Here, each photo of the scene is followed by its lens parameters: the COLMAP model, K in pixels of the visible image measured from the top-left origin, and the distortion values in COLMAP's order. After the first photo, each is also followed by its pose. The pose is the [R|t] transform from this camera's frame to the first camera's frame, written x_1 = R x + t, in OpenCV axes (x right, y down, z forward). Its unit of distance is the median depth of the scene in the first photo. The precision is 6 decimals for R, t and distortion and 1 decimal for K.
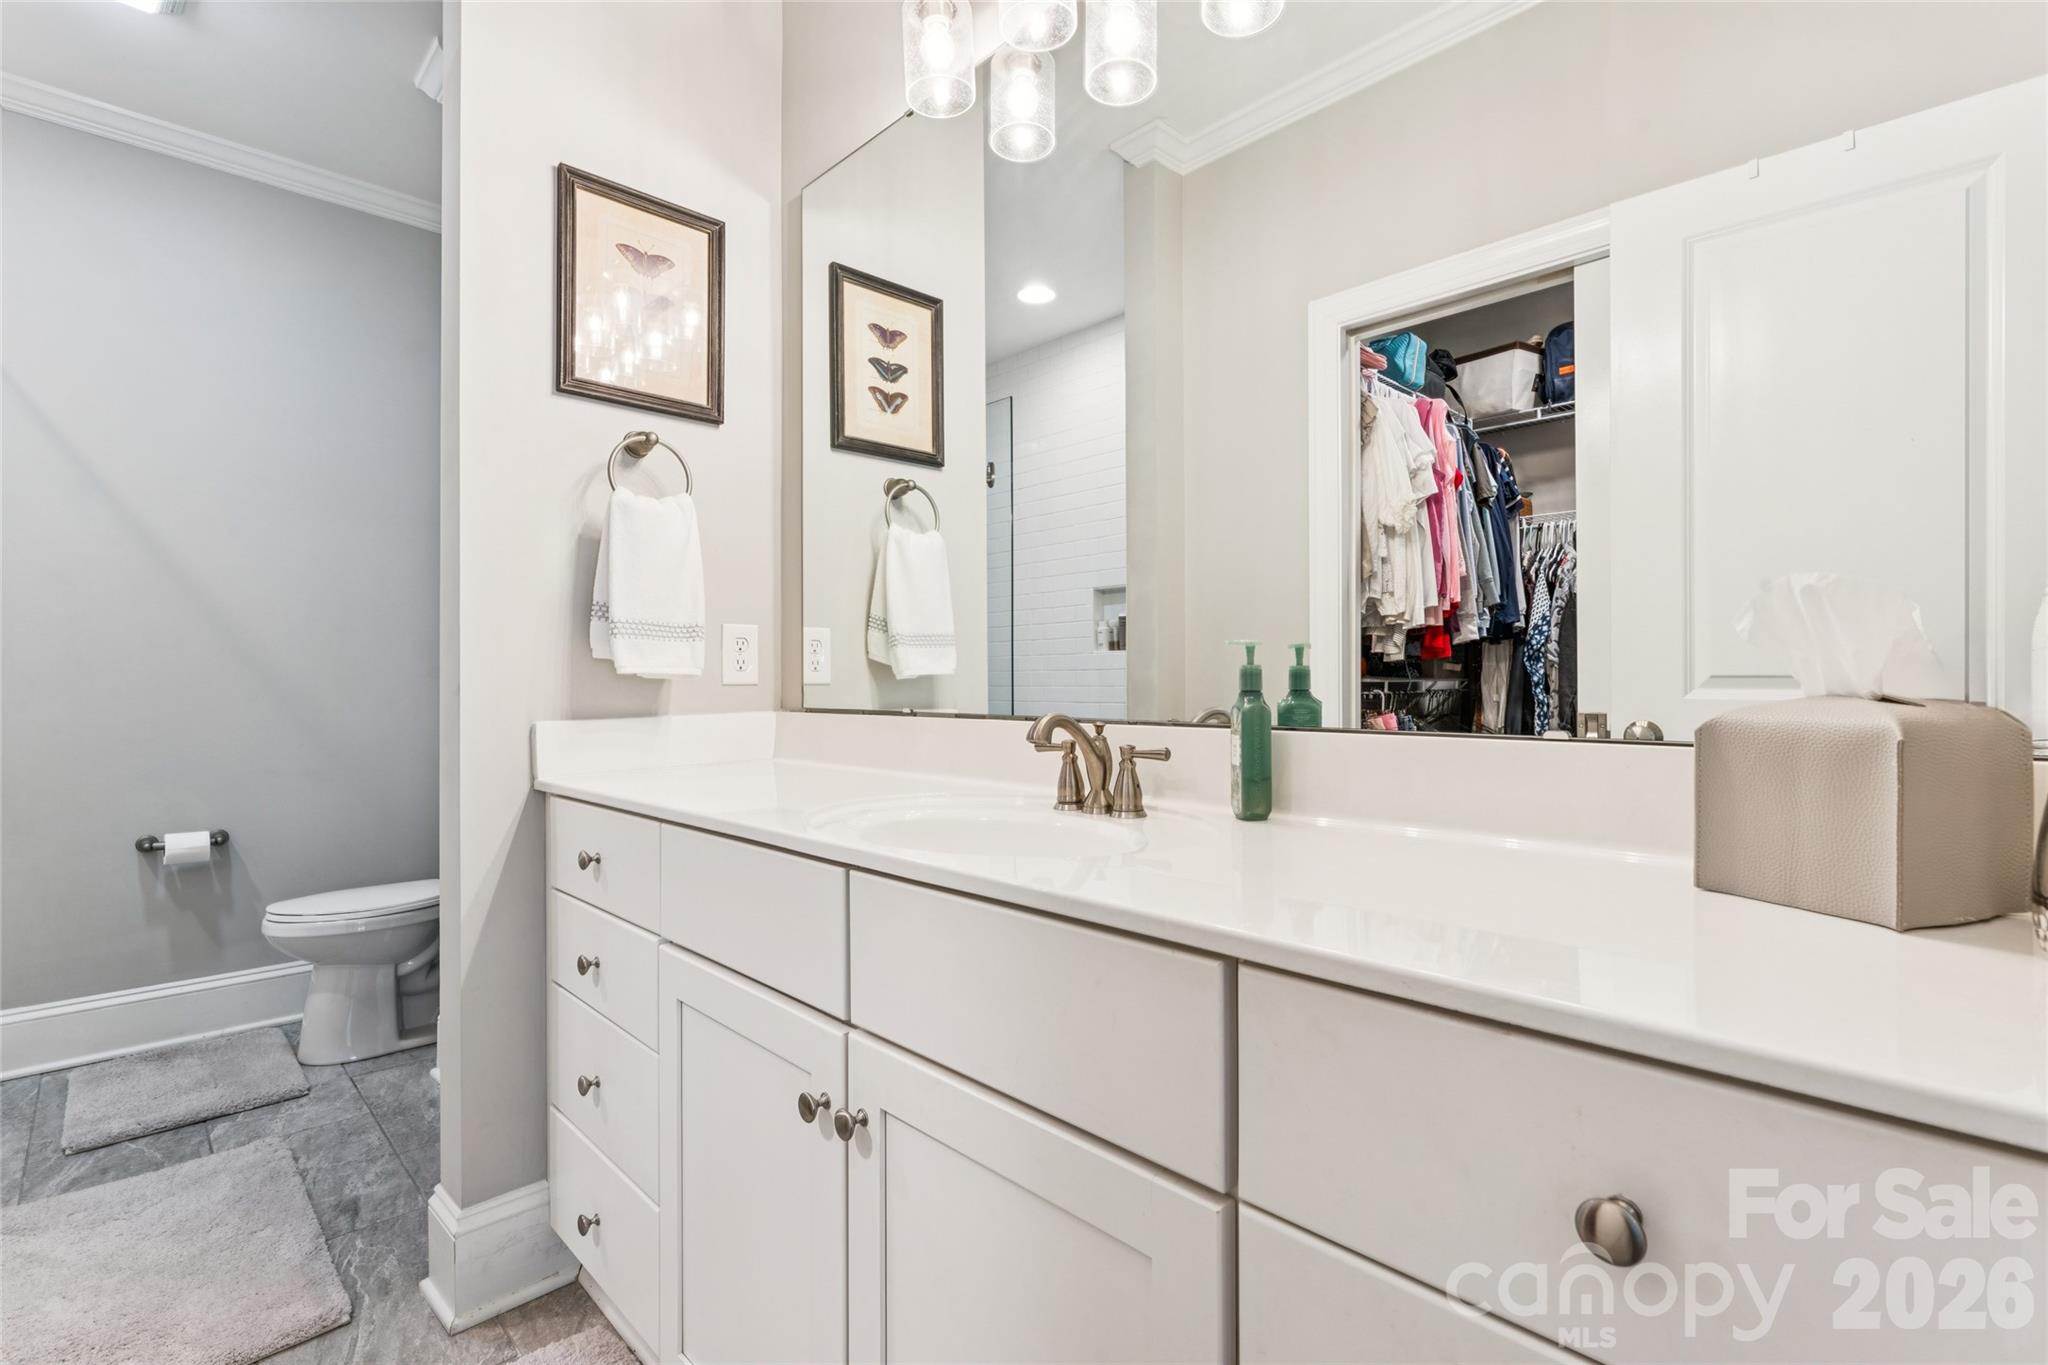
lens RADIAL K [[939.2, 0, 1017.3], [0, 939.2, 680.5], [0, 0, 1]] dist [0.001904, -0.000104]
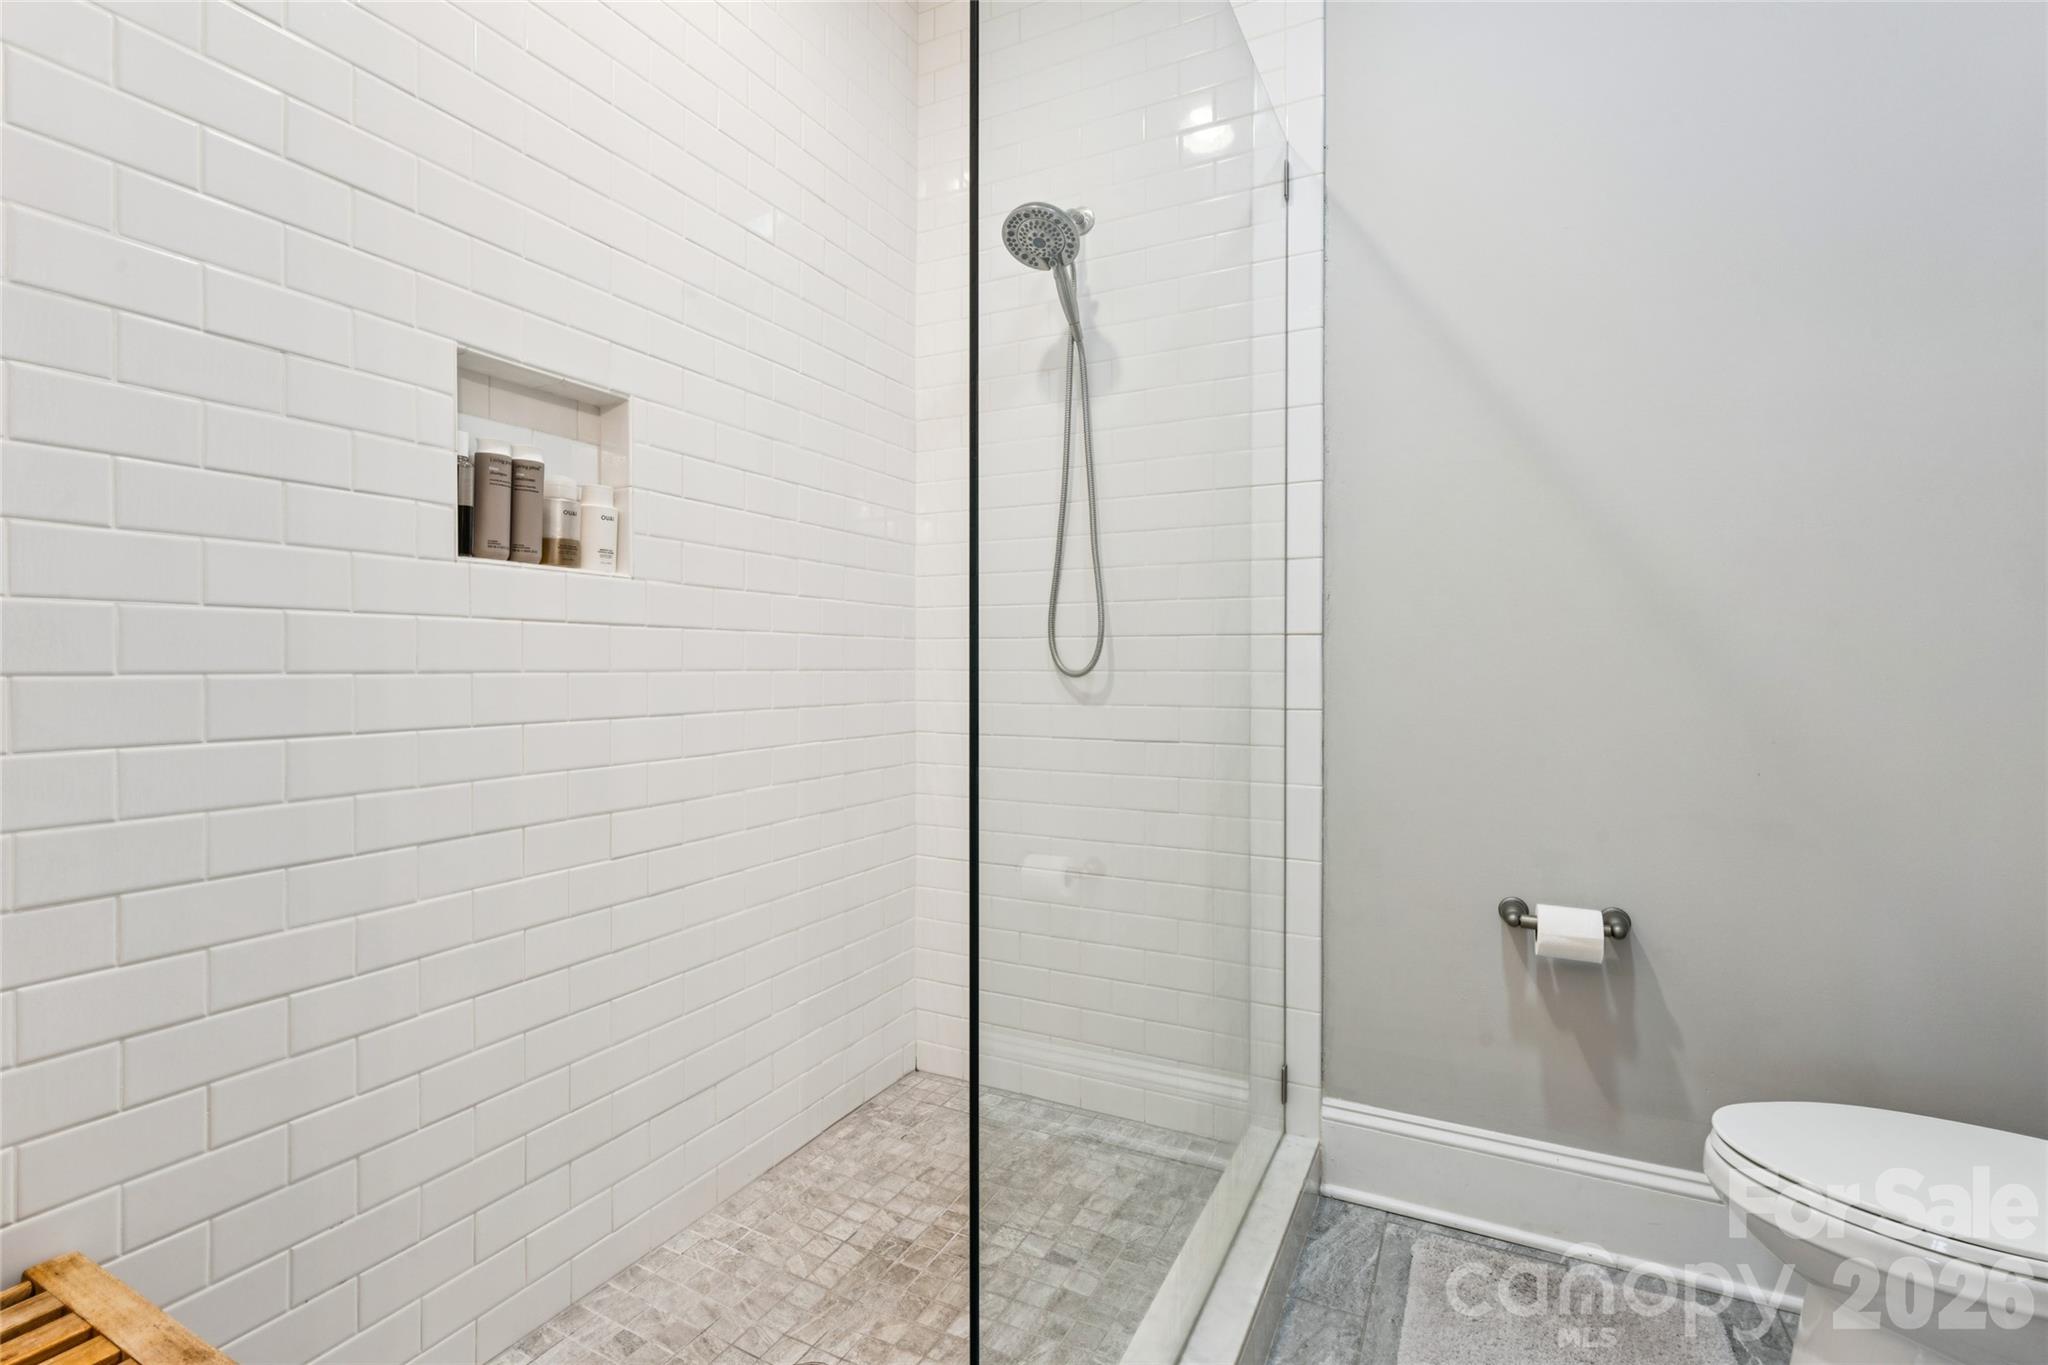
lens RADIAL K [[939.2, 0, 1021.0], [0, 939.2, 679.0], [0, 0, 1]] dist [0.001904, -0.000104]
pose [[0.327760, 0.016503, -0.944617, -0.436468], [-0.003278, 0.999861, 0.016331, 0.008225], [0.944755, -0.002256, 0.327768, 0.477014]]
